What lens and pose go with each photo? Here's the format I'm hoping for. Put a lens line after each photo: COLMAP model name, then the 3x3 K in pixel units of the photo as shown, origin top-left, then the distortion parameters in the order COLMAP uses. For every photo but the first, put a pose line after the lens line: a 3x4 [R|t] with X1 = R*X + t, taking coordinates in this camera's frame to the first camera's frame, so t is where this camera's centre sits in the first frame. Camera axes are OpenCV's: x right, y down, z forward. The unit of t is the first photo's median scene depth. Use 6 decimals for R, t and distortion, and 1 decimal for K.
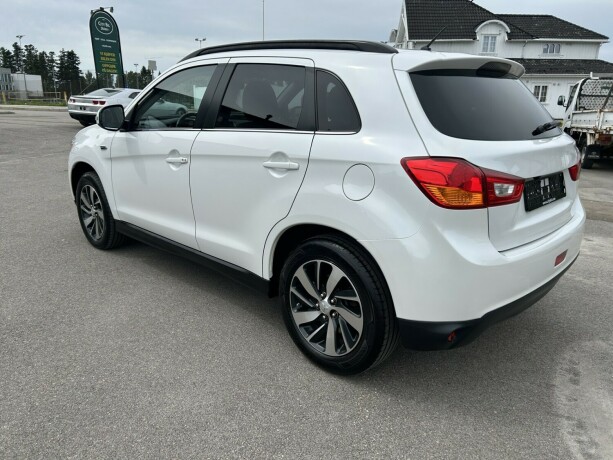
lens RADIAL K [[463.9, 0, 306.5], [0, 463.9, 230.0], [0, 0, 1]] dist [0.072104, -0.070391]
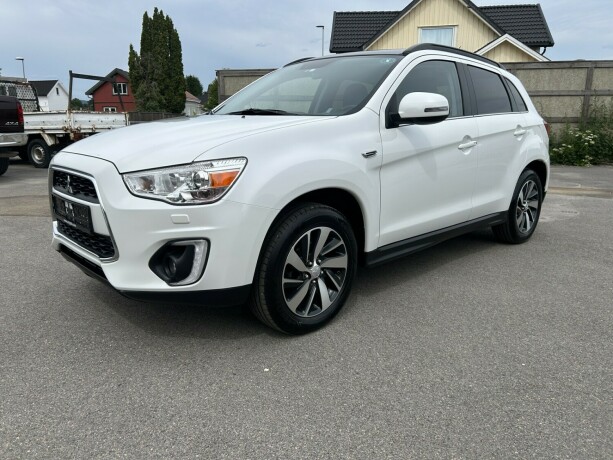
lens RADIAL K [[464.4, 0, 307.6], [0, 464.4, 225.6], [0, 0, 1]] dist [0.052025, -0.051495]
pose [[0.034396, -0.241423, 0.969810, -1.000854], [0.262785, 0.938423, 0.224289, -0.225503], [-0.964241, 0.247137, 0.095720, 0.924270]]
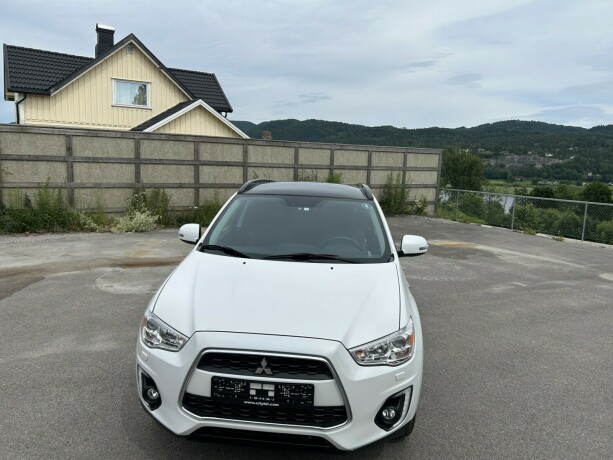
lens RADIAL K [[472.0, 0, 306.6], [0, 472.0, 227.7], [0, 0, 1]] dist [0.048421, -0.063361]
pose [[-0.638262, -0.153935, 0.754272, -0.897047], [0.152264, 0.935203, 0.319705, -0.577138], [-0.754611, 0.318904, -0.573465, 1.511690]]
